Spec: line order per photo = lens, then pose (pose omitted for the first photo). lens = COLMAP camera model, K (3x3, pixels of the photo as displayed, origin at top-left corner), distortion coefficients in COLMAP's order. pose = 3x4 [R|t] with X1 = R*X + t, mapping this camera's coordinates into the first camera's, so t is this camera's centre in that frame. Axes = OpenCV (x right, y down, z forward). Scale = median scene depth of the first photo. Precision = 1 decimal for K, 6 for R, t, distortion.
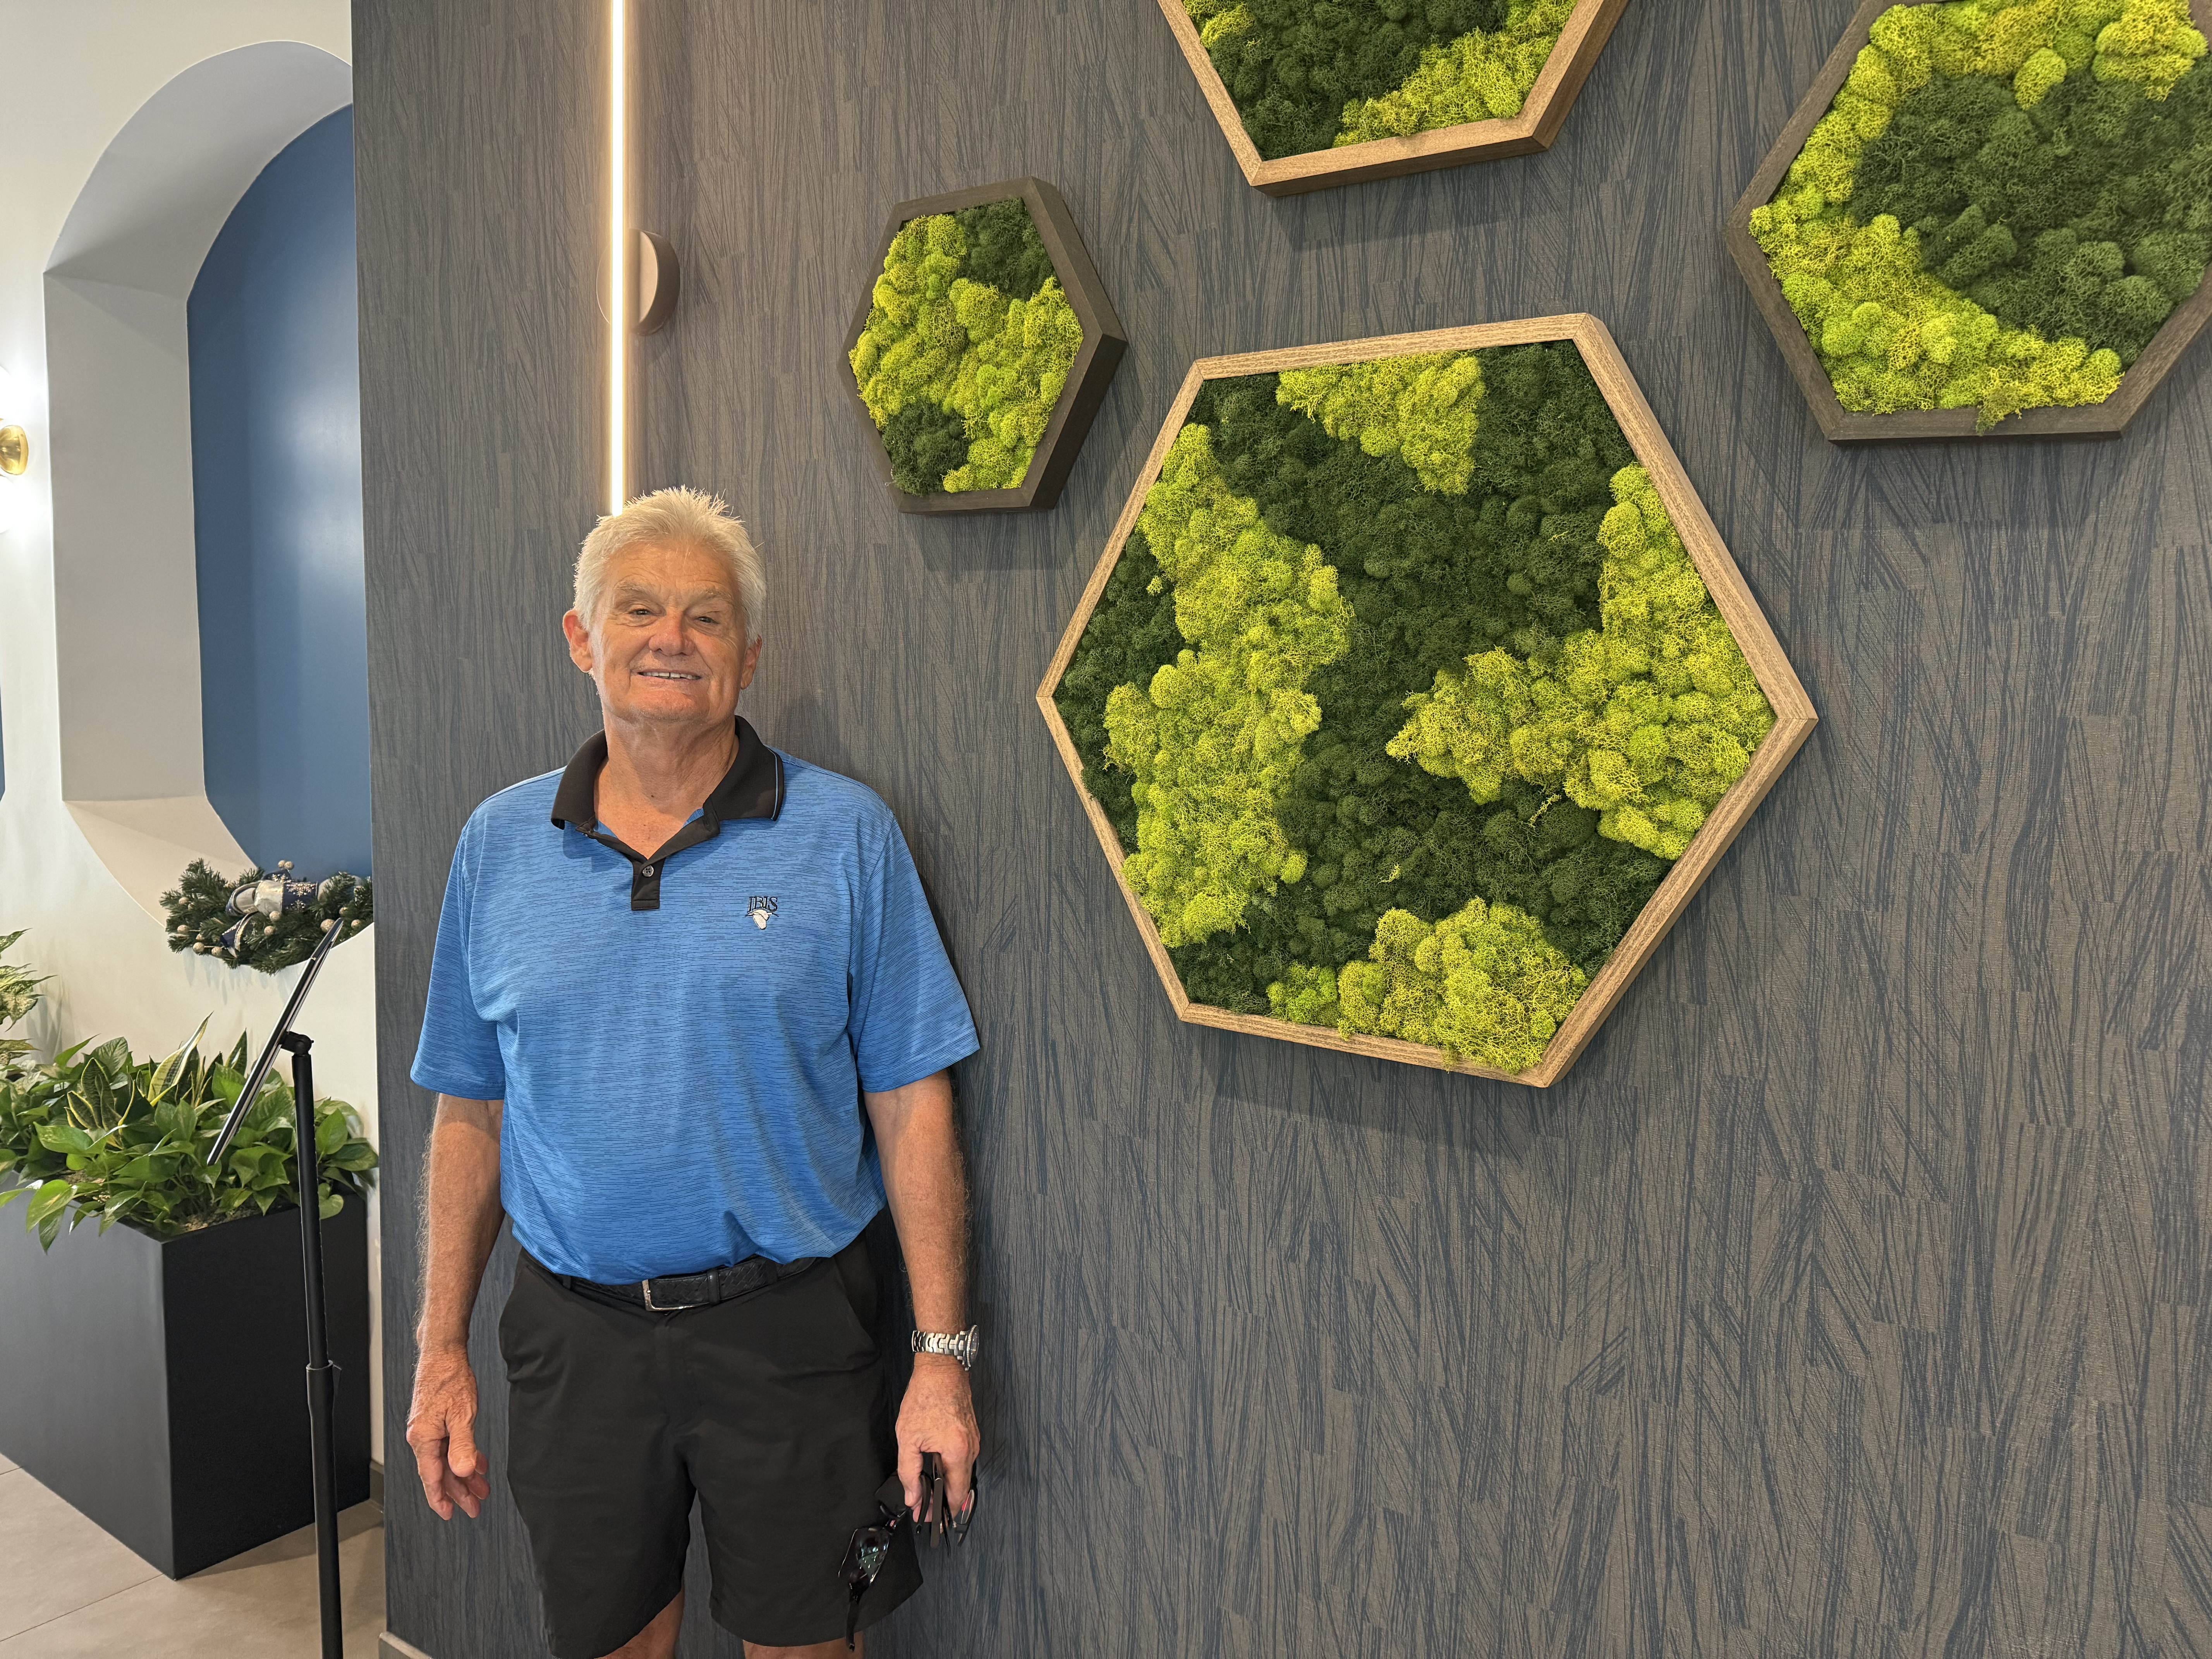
lens RADIAL K [[1603.0, 0, 1092.9], [0, 1603.0, 858.2], [0, 0, 1]] dist [0.009677, -0.014844]
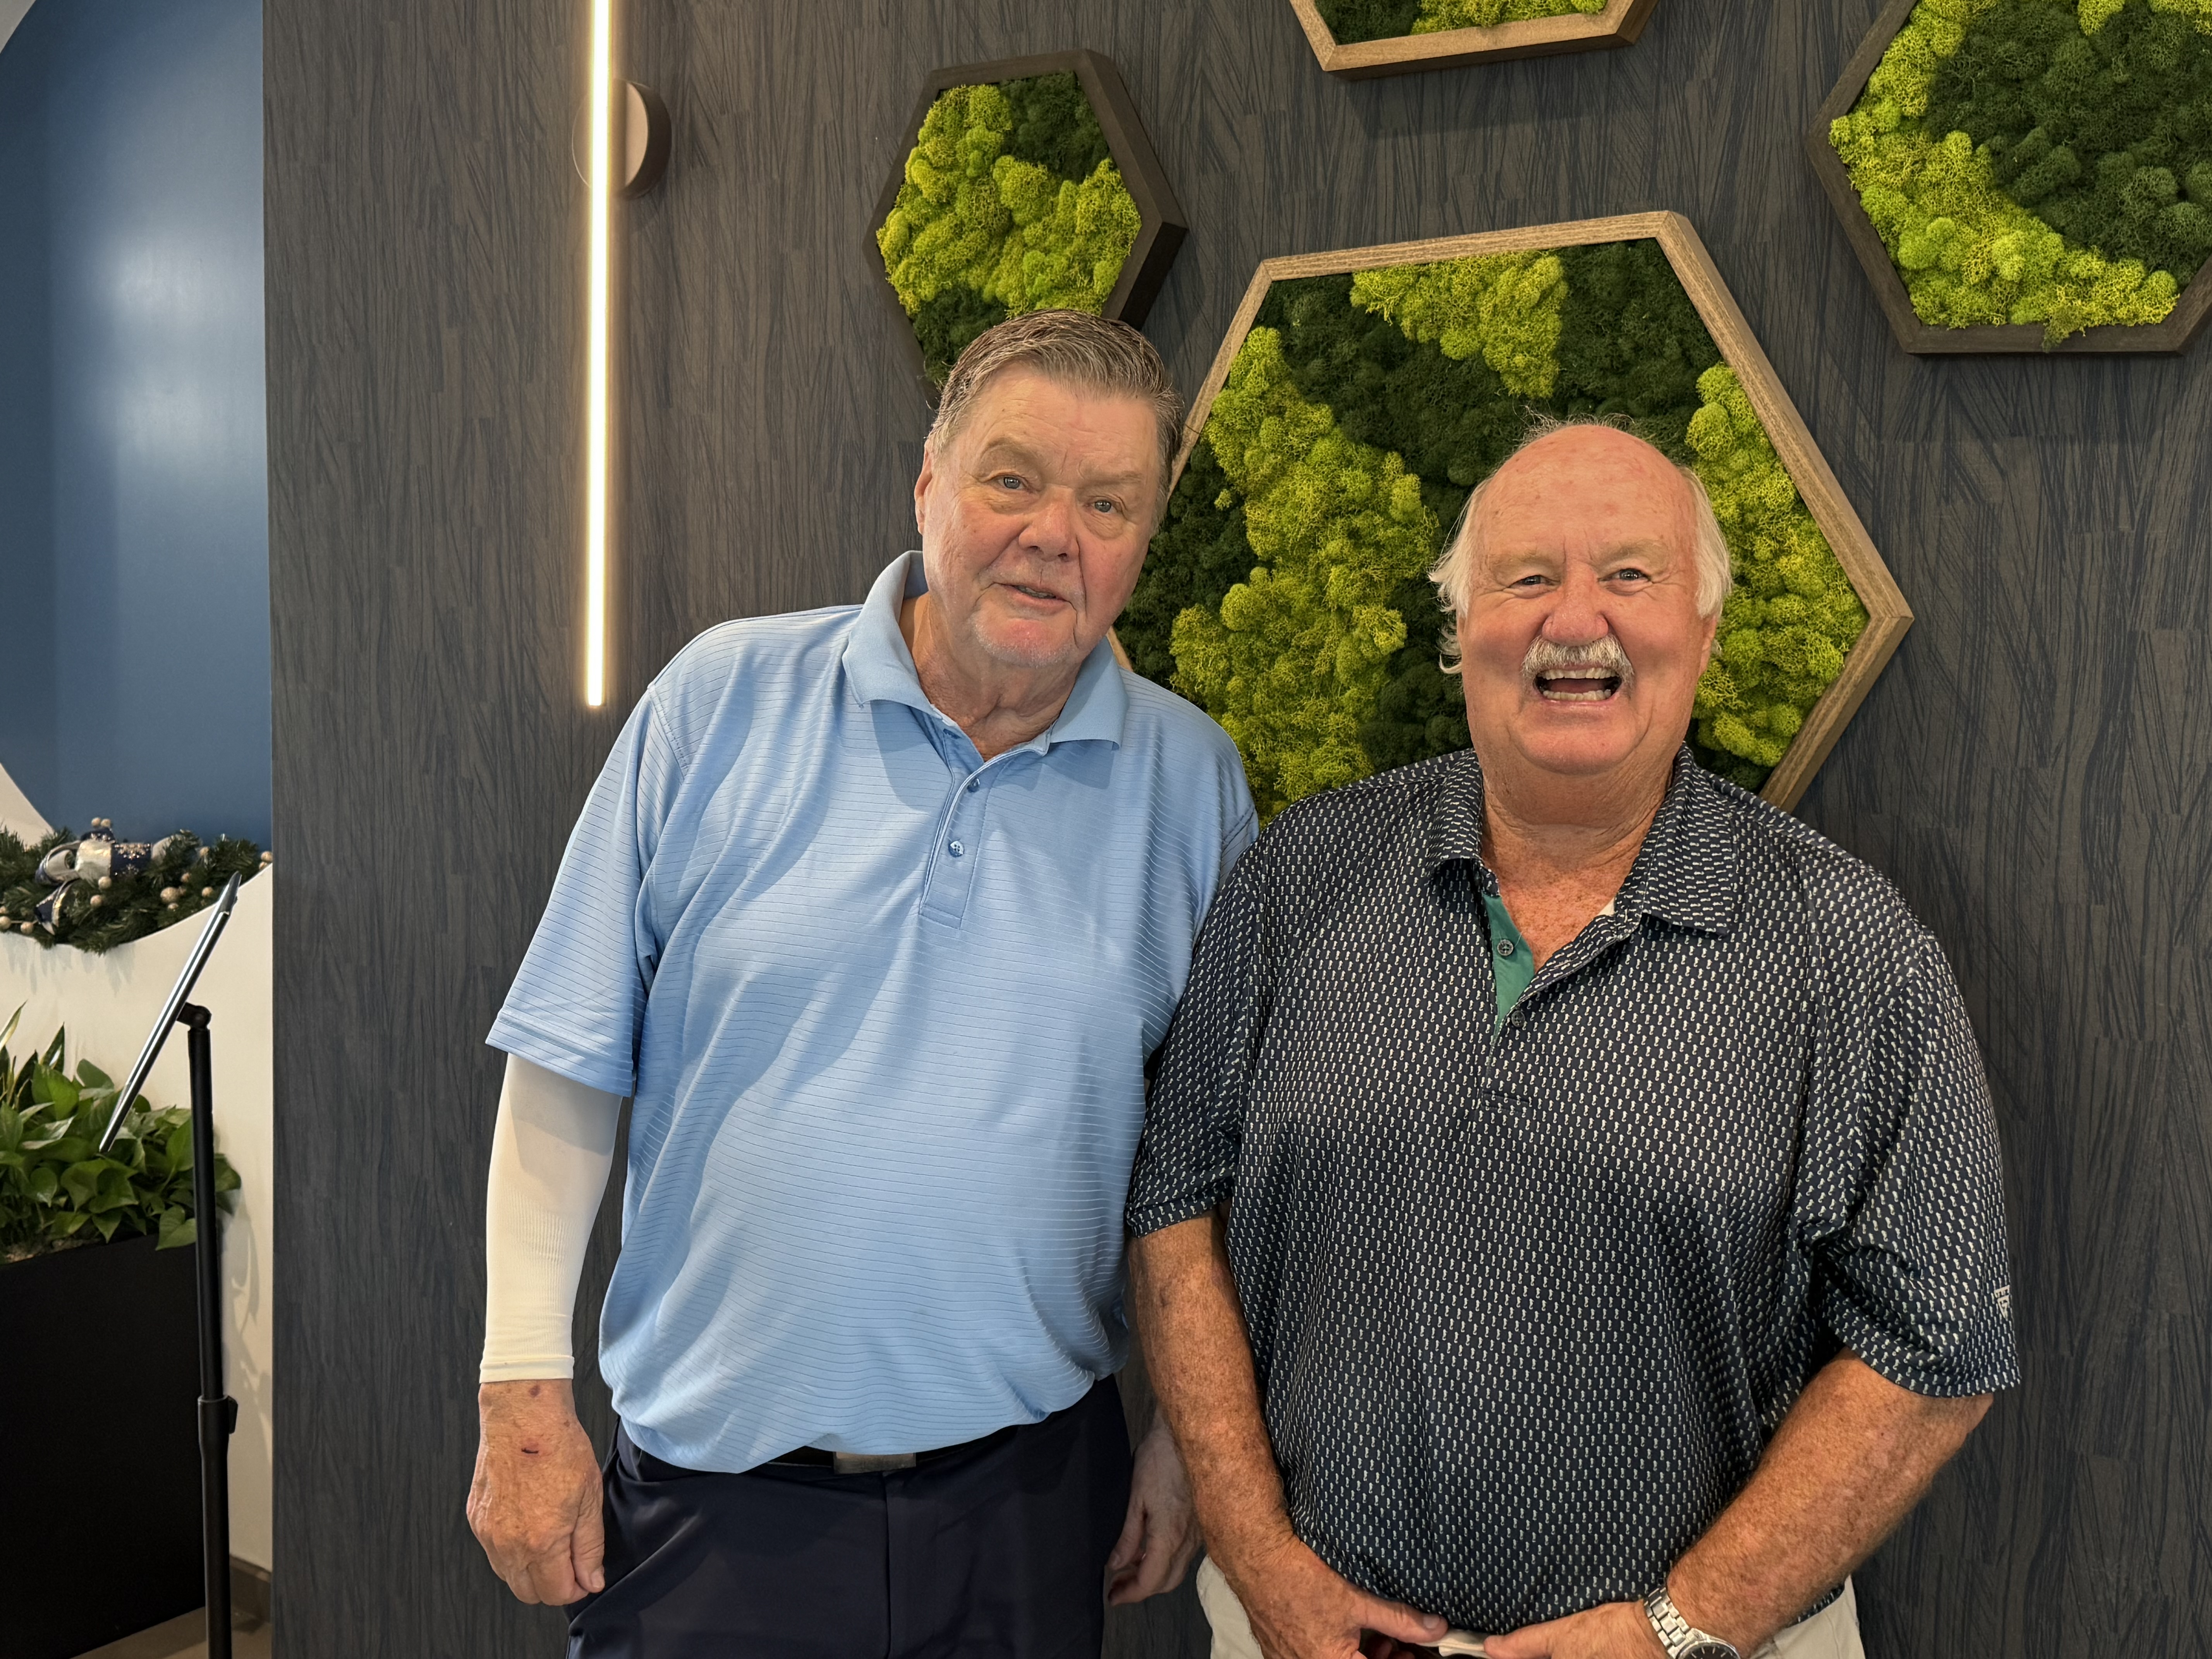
lens RADIAL K [[2173.5, 0, 1106.0], [0, 2173.5, 829.5], [0, 0, 1]] dist [0.147037, -0.307328]
pose [[0.999922, 0.004956, 0.011482, -0.053342], [-0.004855, 0.999950, -0.008766, 0.050458], [-0.011525, 0.008710, 0.999896, -0.366386]]
